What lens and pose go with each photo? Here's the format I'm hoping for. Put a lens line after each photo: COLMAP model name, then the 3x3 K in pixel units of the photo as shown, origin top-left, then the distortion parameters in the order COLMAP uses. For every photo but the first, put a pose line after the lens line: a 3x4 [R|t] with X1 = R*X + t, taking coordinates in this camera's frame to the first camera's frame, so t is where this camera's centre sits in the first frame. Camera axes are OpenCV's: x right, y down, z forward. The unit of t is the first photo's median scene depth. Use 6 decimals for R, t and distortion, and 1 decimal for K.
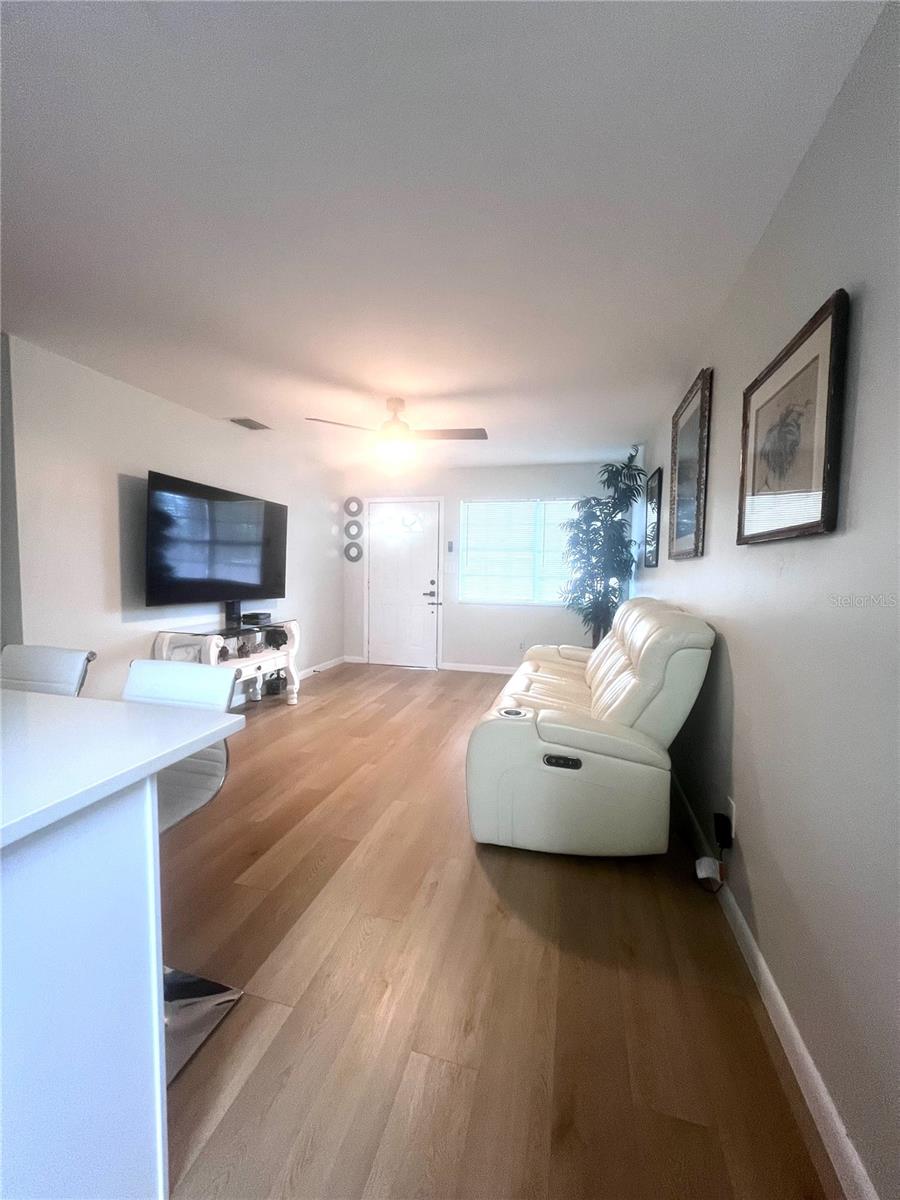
lens RADIAL K [[475.6, 0, 452.3], [0, 475.6, 595.7], [0, 0, 1]] dist [-0.001896, 0.001935]
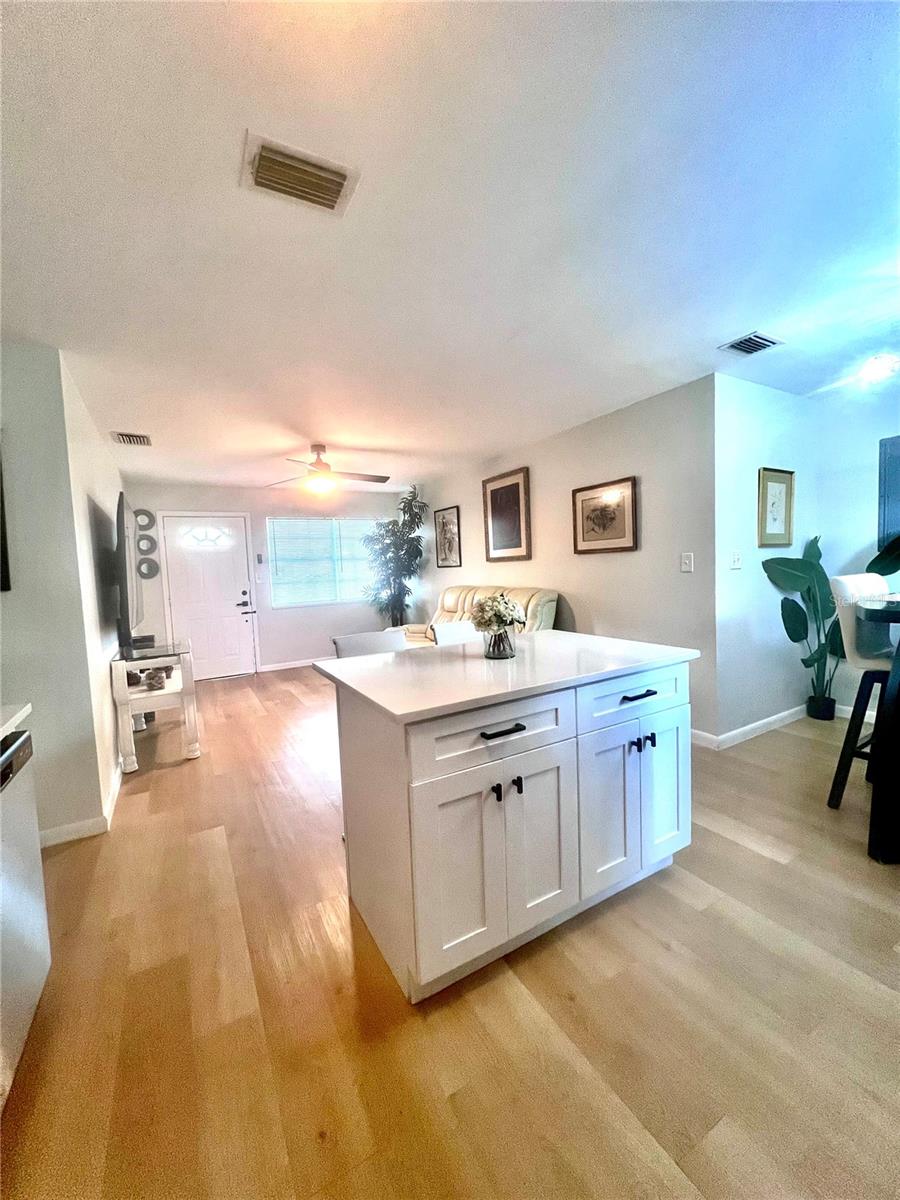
lens RADIAL K [[475.6, 0, 443.6], [0, 475.6, 599.1], [0, 0, 1]] dist [-0.001896, 0.001935]
pose [[0.713087, -0.097216, 0.694302, -0.607915], [0.097987, 0.994439, 0.038603, -0.015088], [-0.694194, 0.040505, 0.718648, -0.093804]]
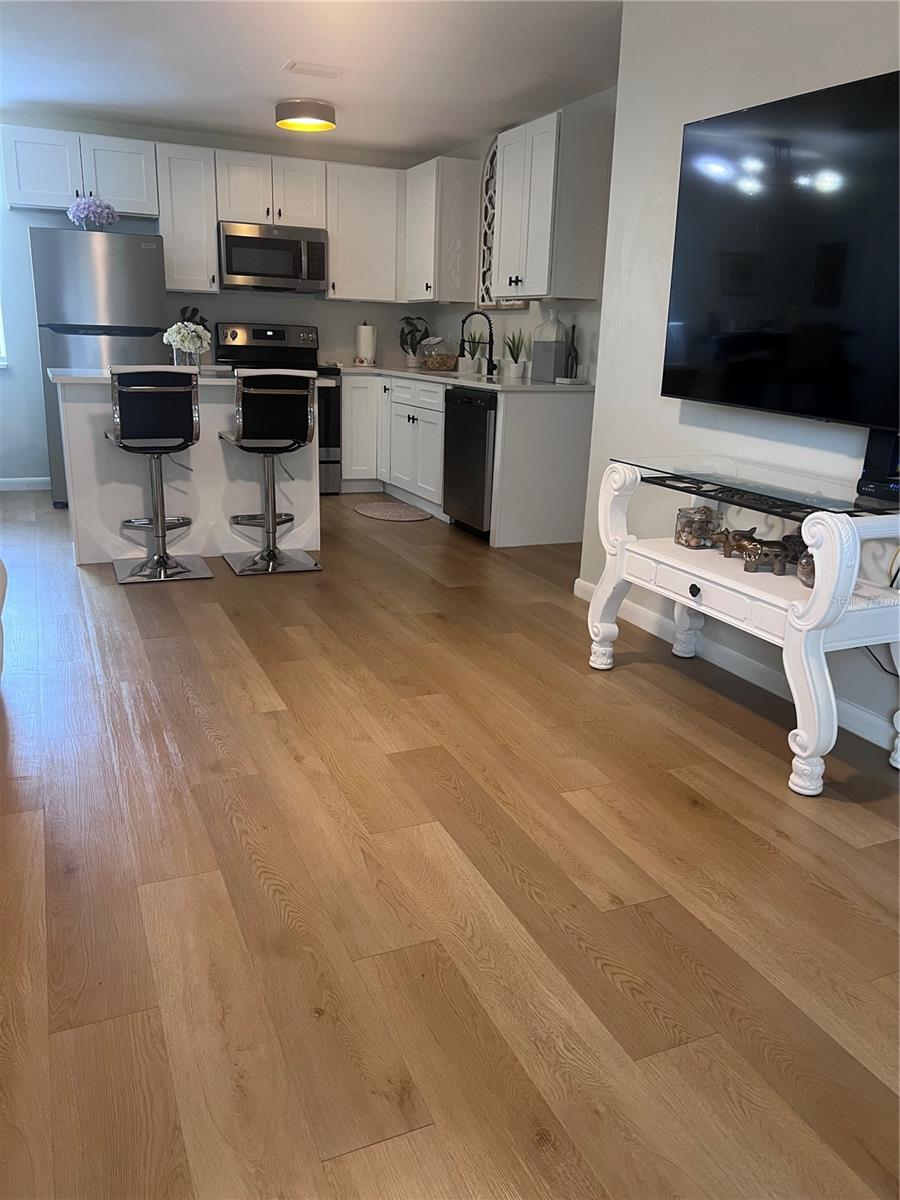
lens RADIAL K [[899.7, 0, 448.2], [0, 899.7, 597.0], [0, 0, 1]] dist [0.042701, -0.042466]
pose [[-0.782933, 0.128642, -0.608660, 0.167706], [-0.086354, 0.946442, 0.311112, -0.044616], [0.616083, 0.296140, -0.729892, 1.215052]]
